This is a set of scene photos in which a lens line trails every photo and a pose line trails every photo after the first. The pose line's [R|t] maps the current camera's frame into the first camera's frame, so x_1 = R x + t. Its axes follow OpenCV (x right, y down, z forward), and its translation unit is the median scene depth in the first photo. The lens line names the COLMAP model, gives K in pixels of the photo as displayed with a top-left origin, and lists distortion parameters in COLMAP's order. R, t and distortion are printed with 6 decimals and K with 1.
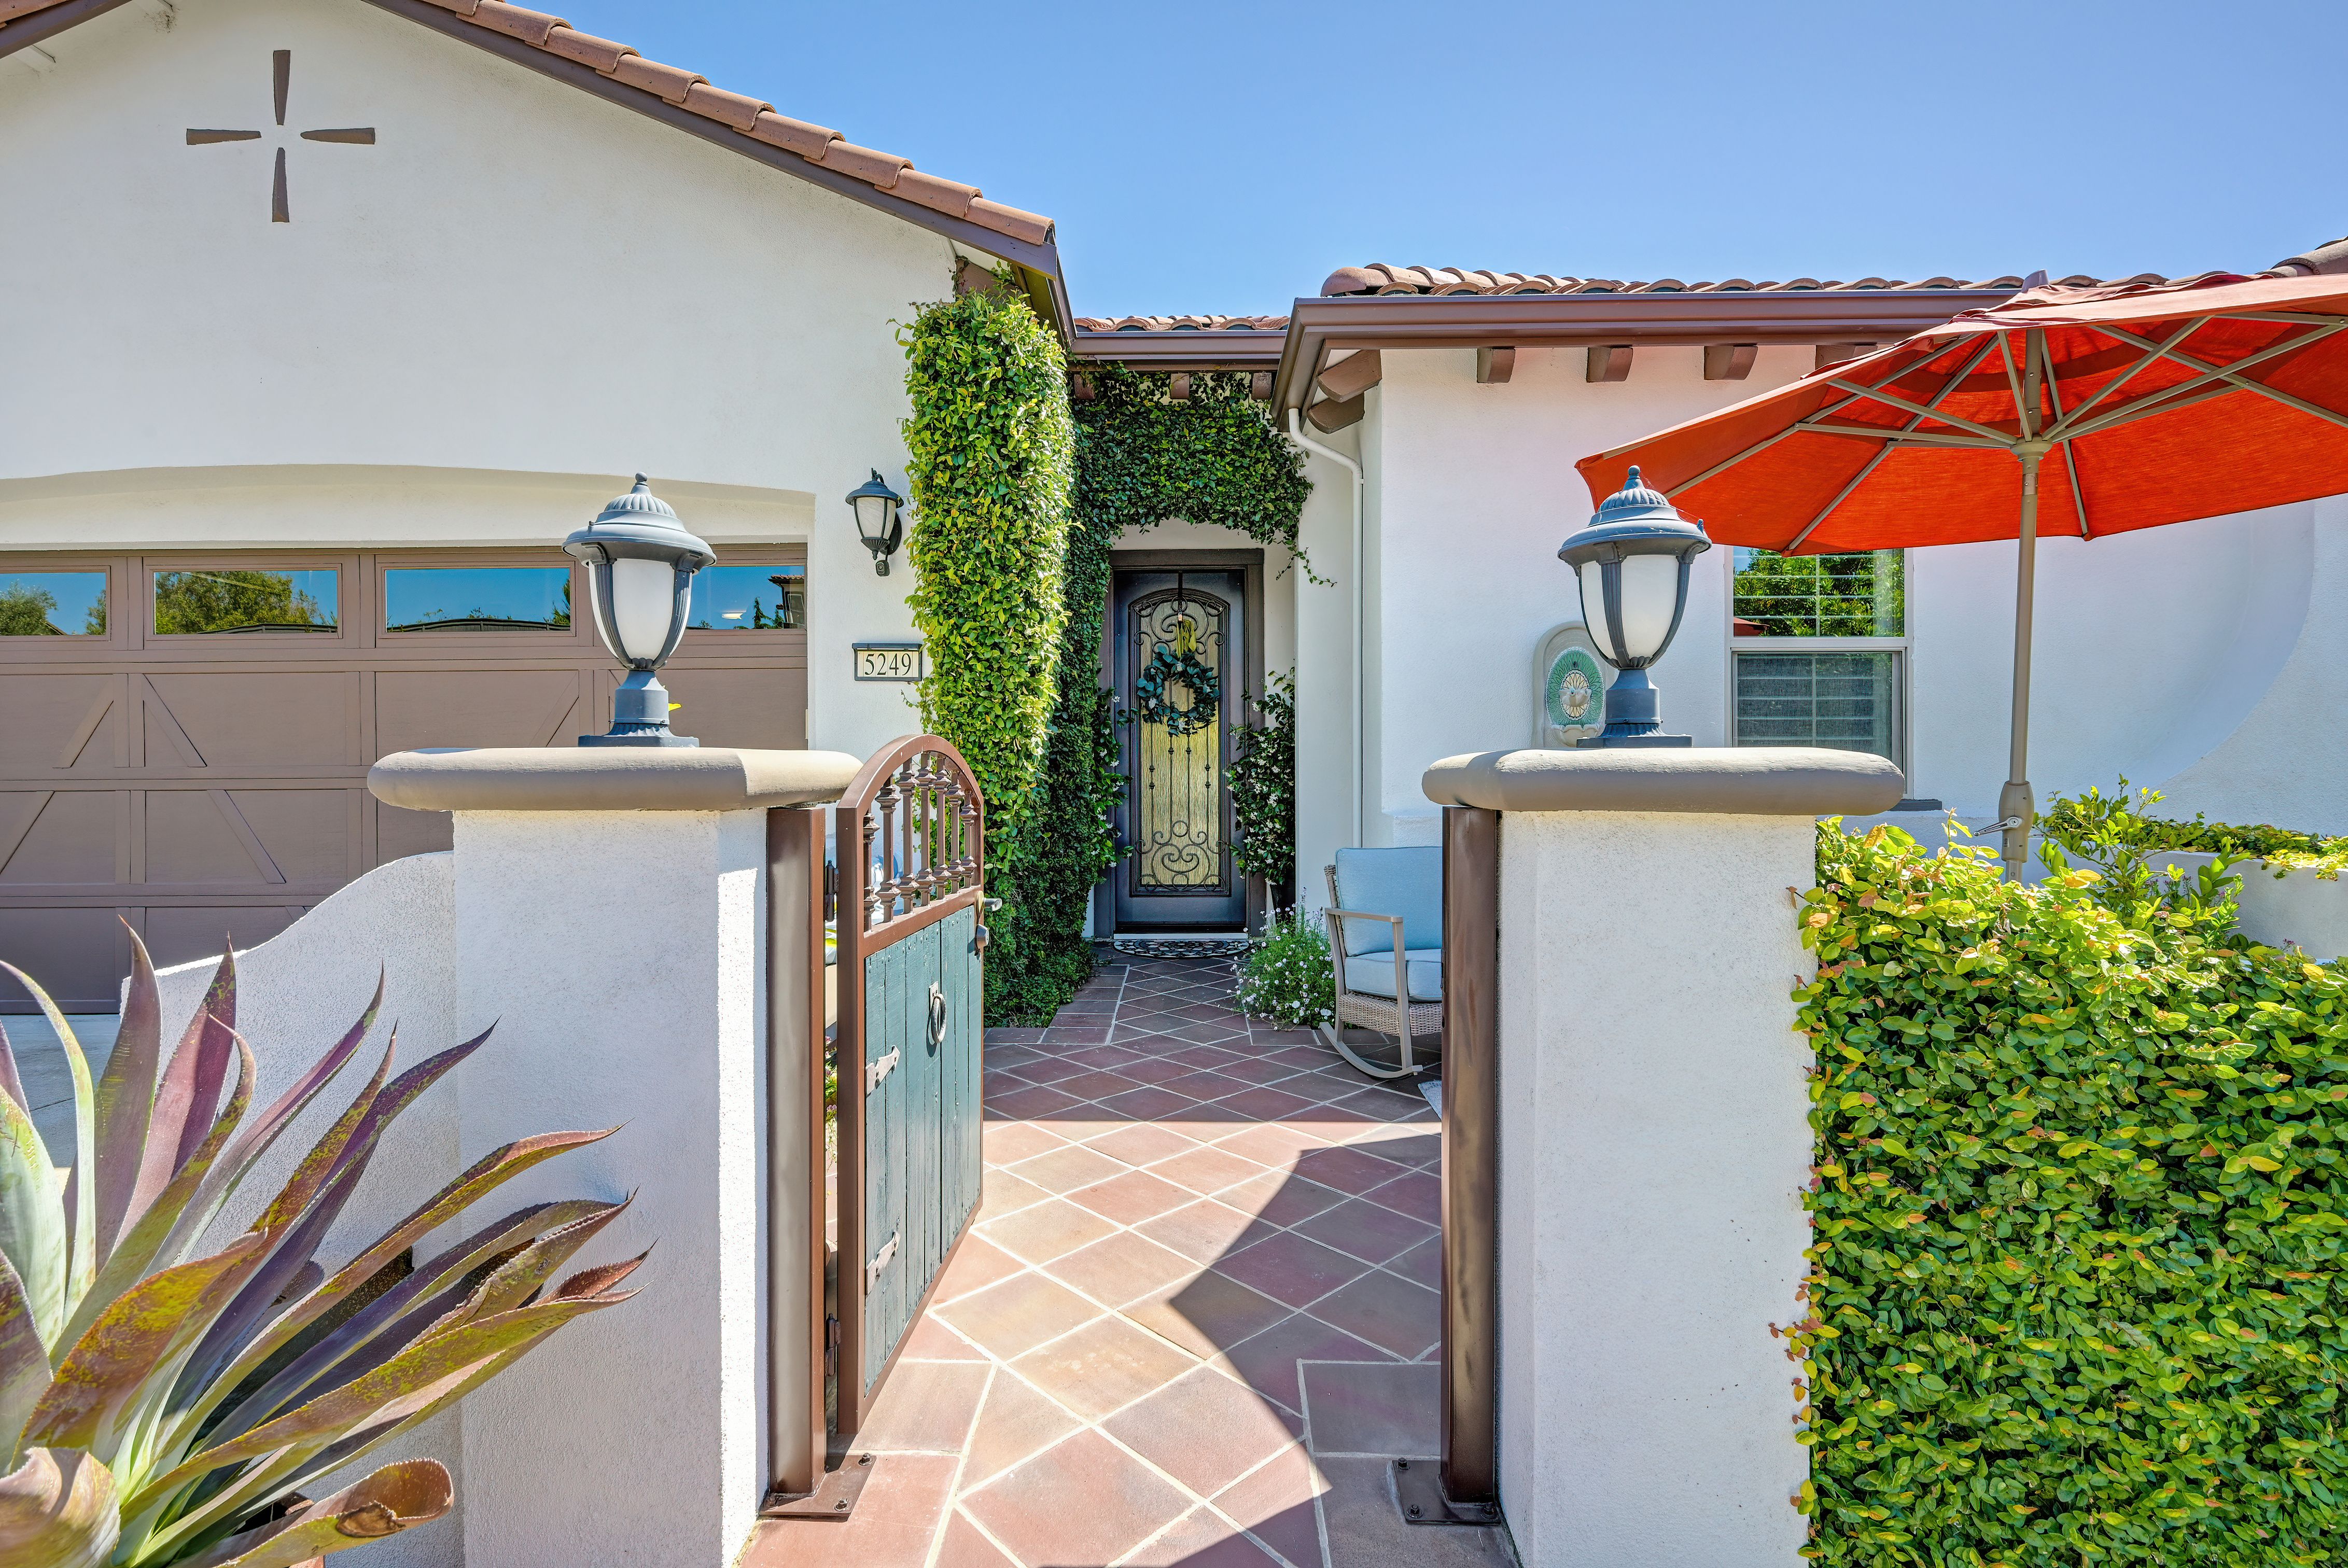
lens RADIAL K [[1072.3, 0, 1171.5], [0, 1072.3, 778.4], [0, 0, 1]] dist [-0.002209, -0.000435]
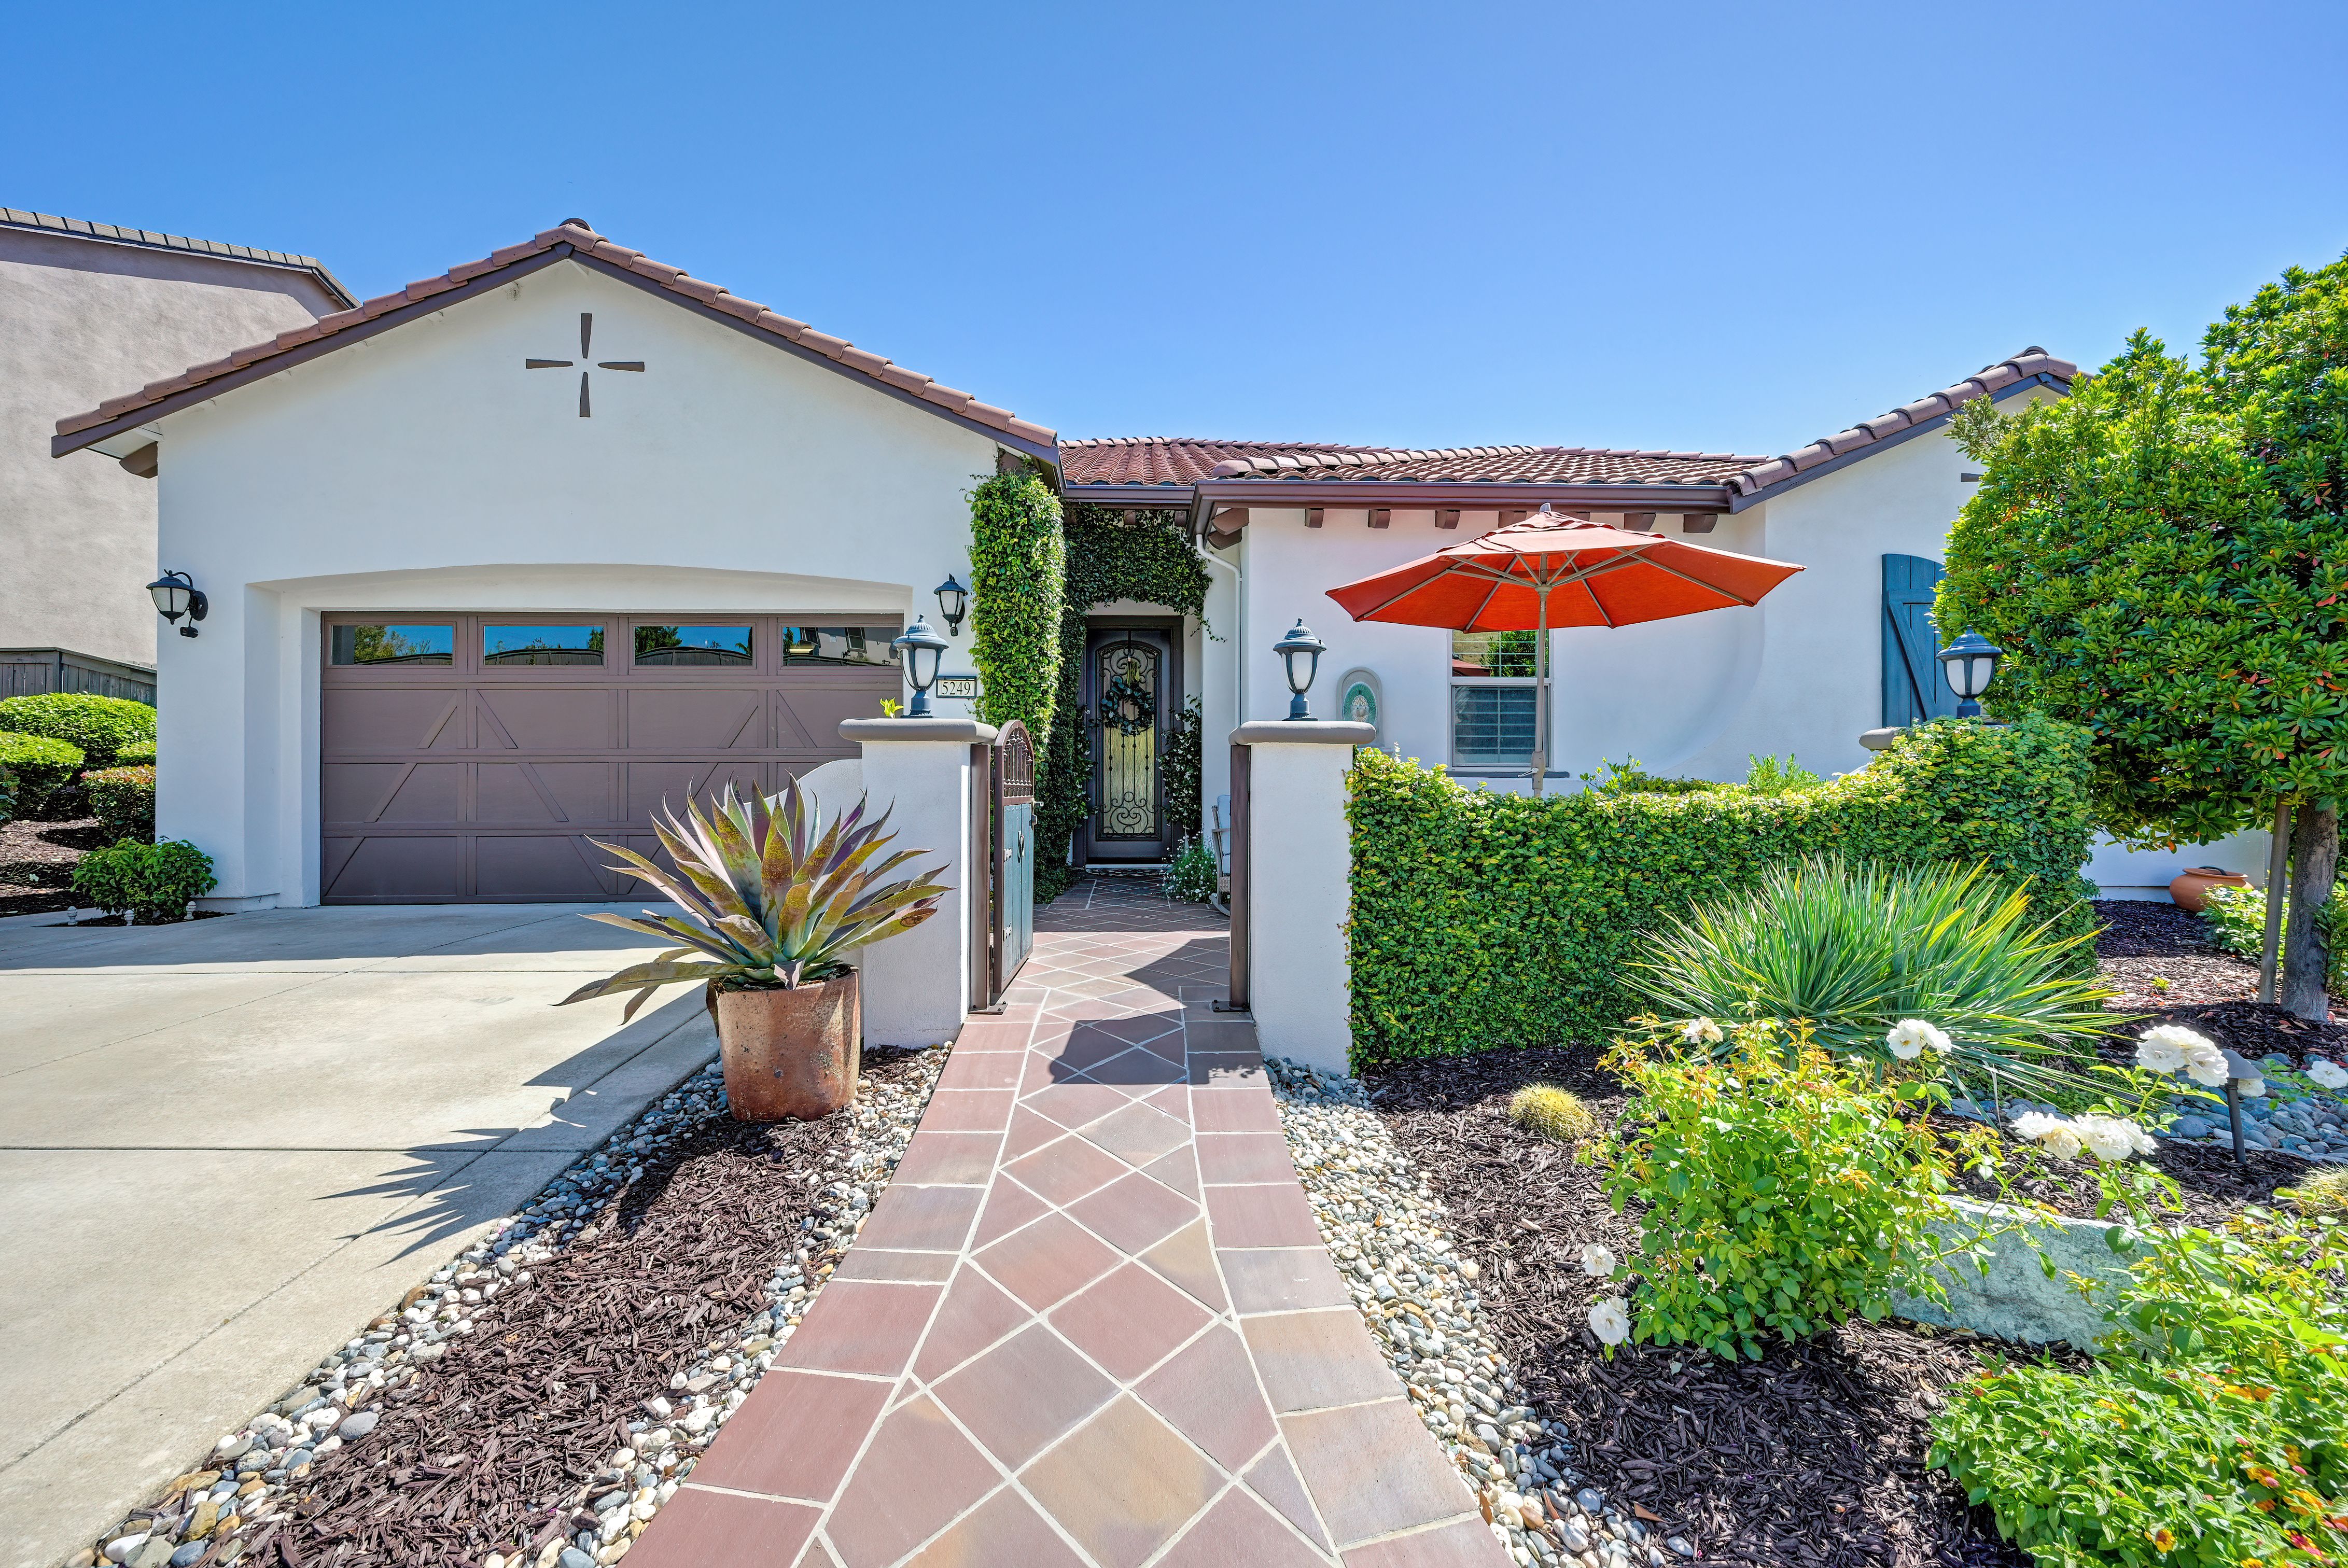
lens RADIAL K [[935.1, 0, 1173.2], [0, 935.1, 779.9], [0, 0, 1]] dist [0.001661, 0.000069]
pose [[0.998417, 0.003539, 0.056136, -0.005359], [-0.002991, 0.999947, -0.009853, 0.051370], [-0.056168, 0.009669, 0.998375, -0.488227]]
